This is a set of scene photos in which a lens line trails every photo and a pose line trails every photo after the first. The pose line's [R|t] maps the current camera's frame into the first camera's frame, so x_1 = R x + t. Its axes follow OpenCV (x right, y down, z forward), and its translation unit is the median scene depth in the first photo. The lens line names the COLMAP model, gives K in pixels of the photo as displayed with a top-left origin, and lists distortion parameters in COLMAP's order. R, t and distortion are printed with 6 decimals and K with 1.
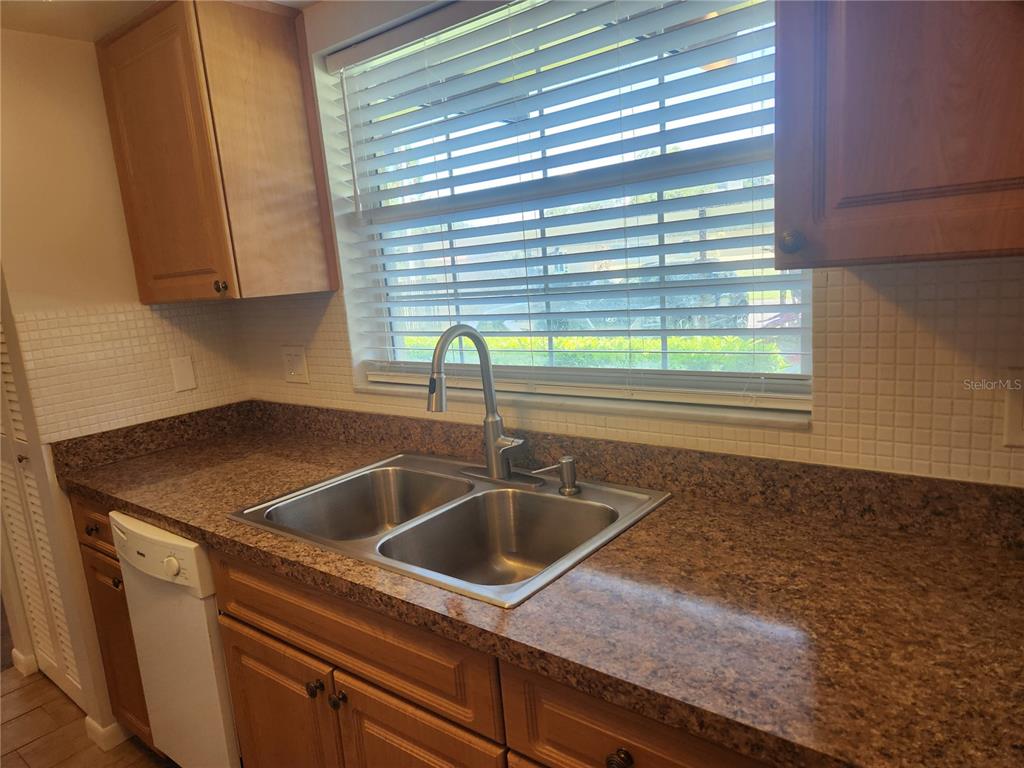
lens RADIAL K [[691.3, 0, 509.1], [0, 691.3, 406.6], [0, 0, 1]] dist [0.045952, -0.000497]
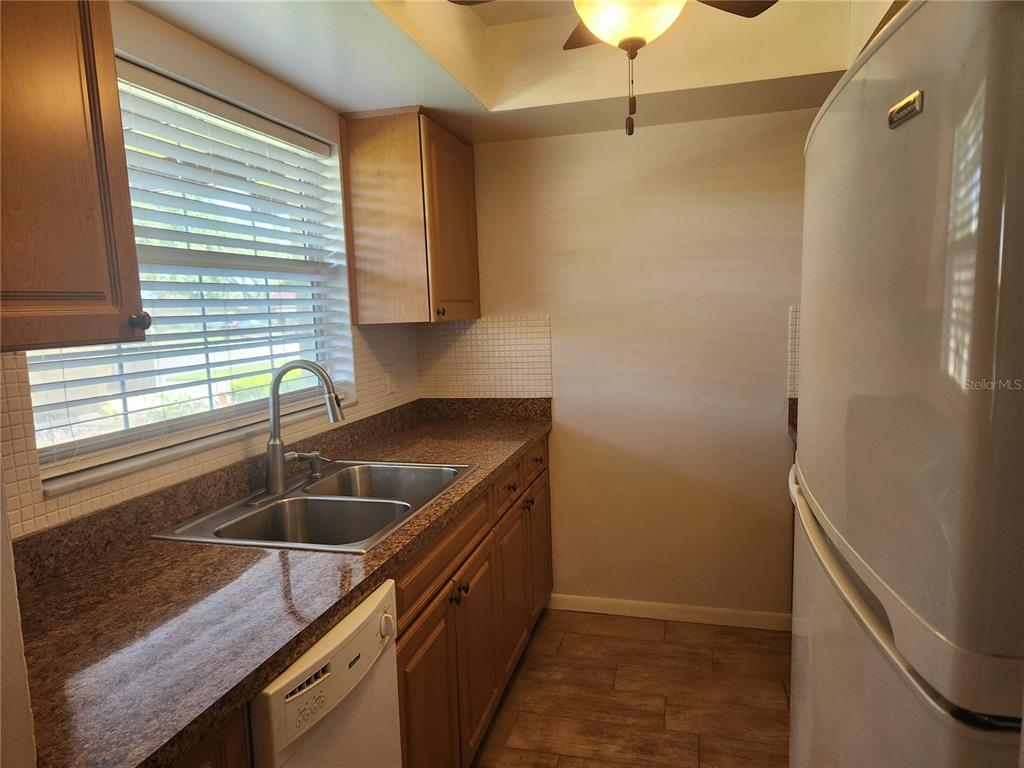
lens RADIAL K [[691.3, 0, 509.1], [0, 691.3, 406.6], [0, 0, 1]] dist [0.045952, -0.000497]
pose [[-0.407261, -0.026577, 0.912925, -1.233506], [0.260246, 0.954760, 0.143893, -0.105055], [-0.875449, 0.296187, -0.381920, 1.045374]]
